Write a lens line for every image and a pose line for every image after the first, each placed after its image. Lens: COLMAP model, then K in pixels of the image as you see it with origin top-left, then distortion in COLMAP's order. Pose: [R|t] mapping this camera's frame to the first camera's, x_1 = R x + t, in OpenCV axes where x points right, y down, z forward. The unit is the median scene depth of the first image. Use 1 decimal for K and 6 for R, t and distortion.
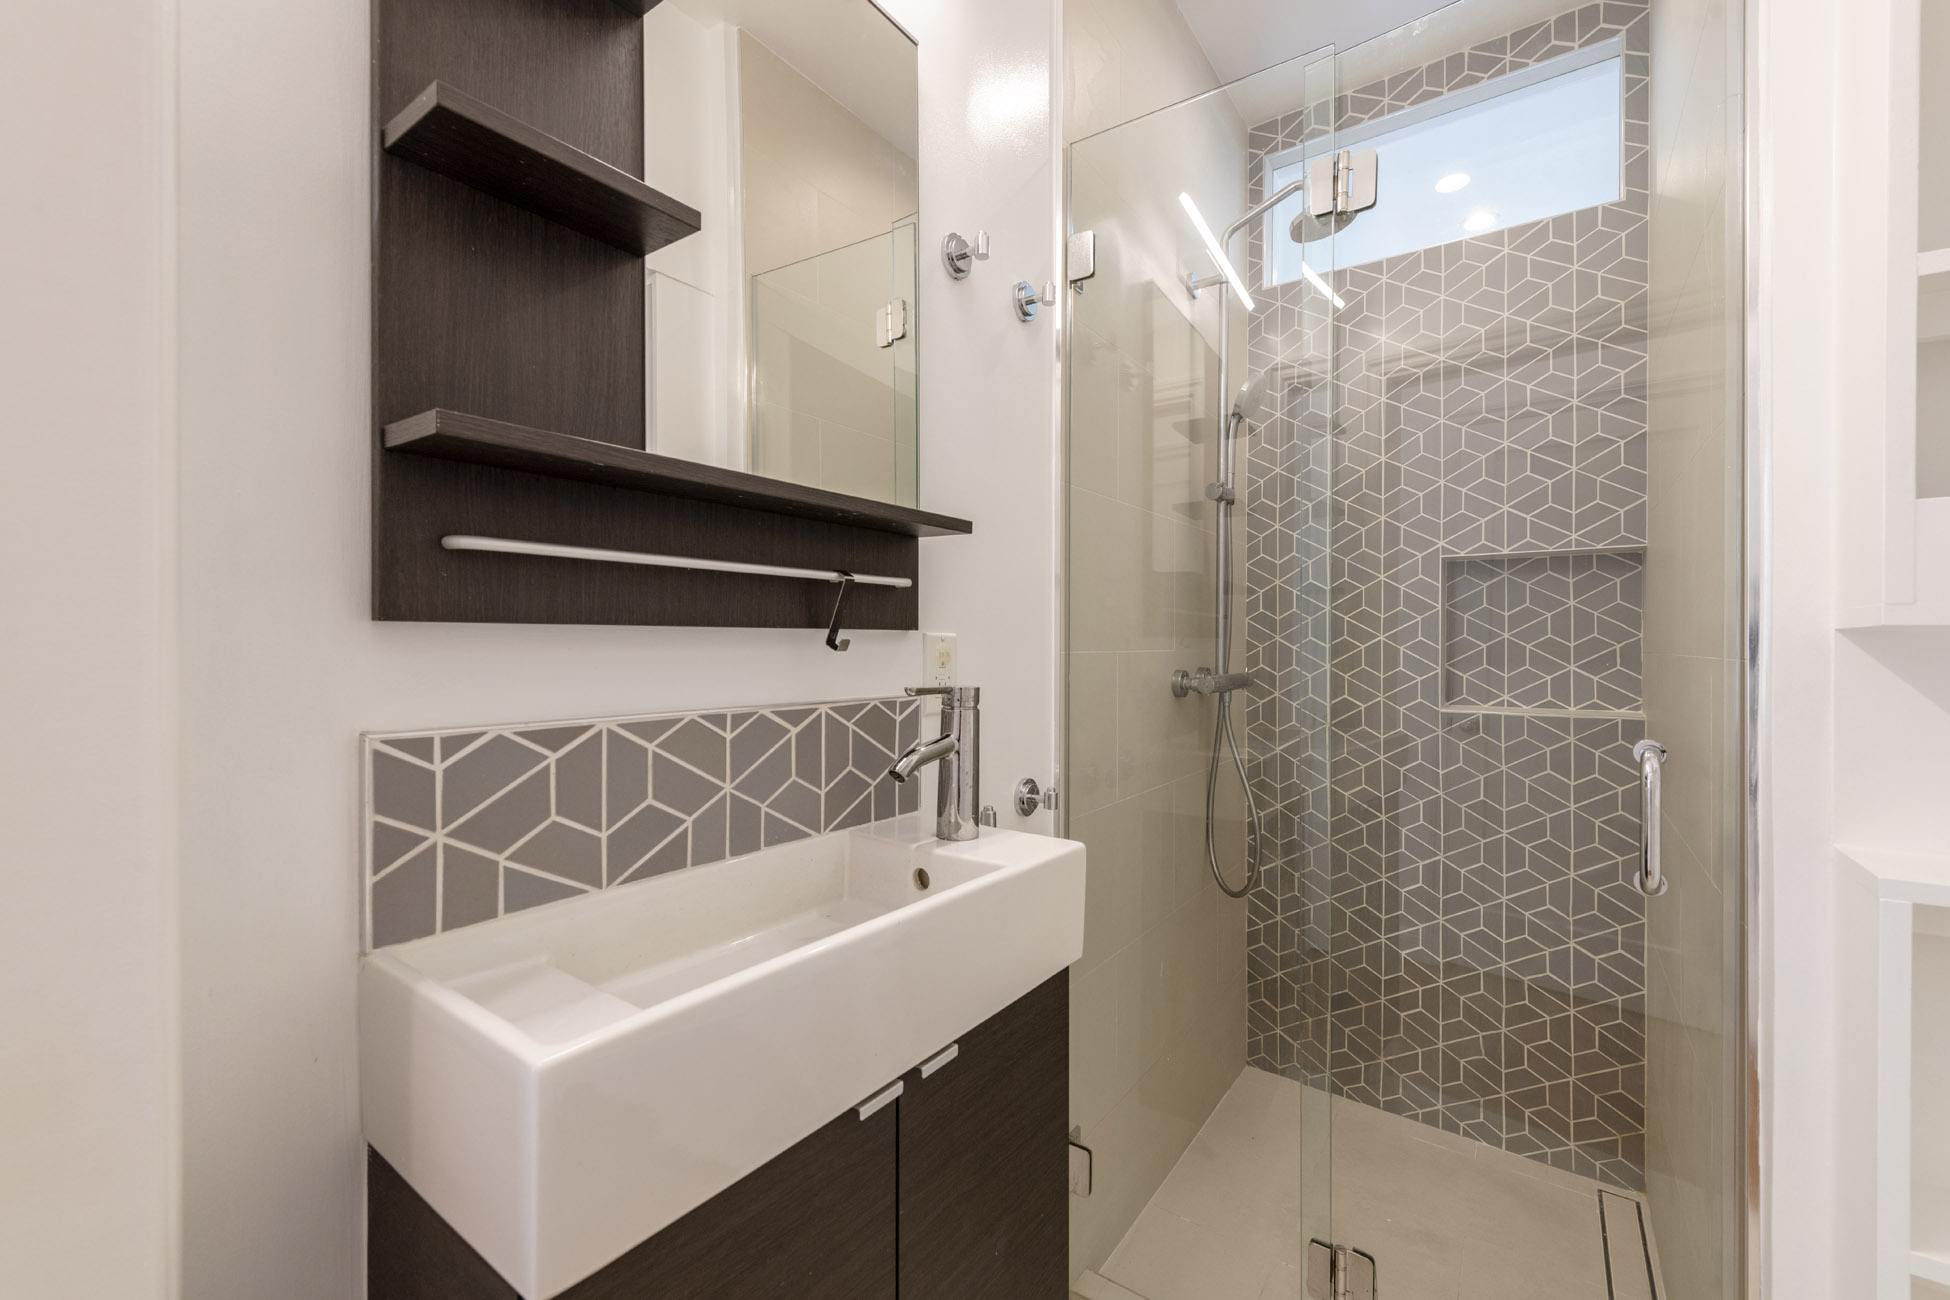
lens RADIAL K [[805.7, 0, 979.7], [0, 805.7, 645.1], [0, 0, 1]] dist [0.003660, 0.000026]
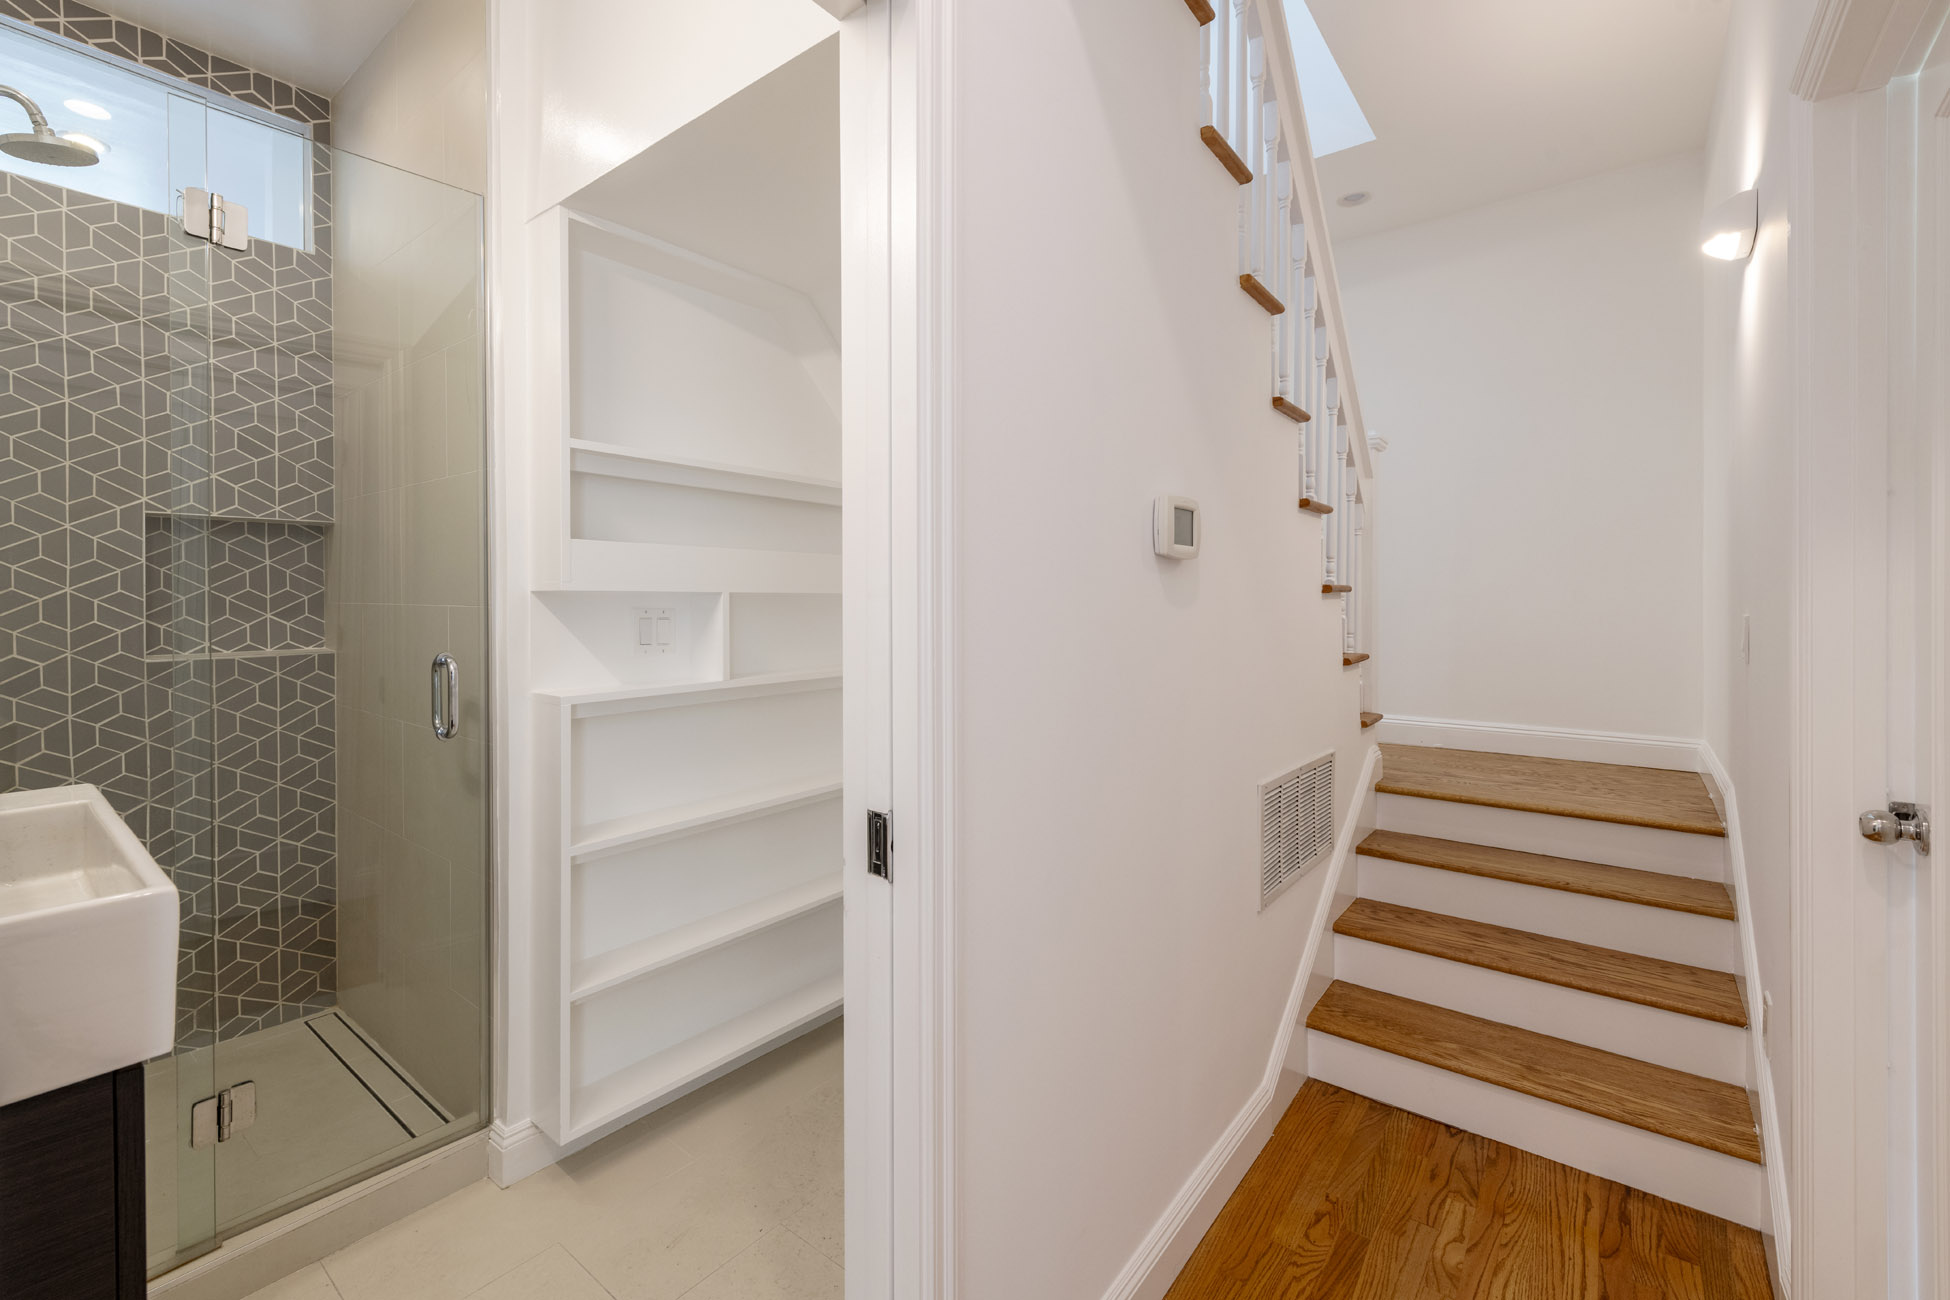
lens RADIAL K [[826.4, 0, 983.5], [0, 826.4, 608.3], [0, 0, 1]] dist [0.003120, 0.000324]
pose [[0.046245, -0.017999, 0.998768, -0.465639], [0.000019, 0.999838, 0.018017, -0.005677], [-0.998930, -0.000814, 0.046238, -0.129279]]
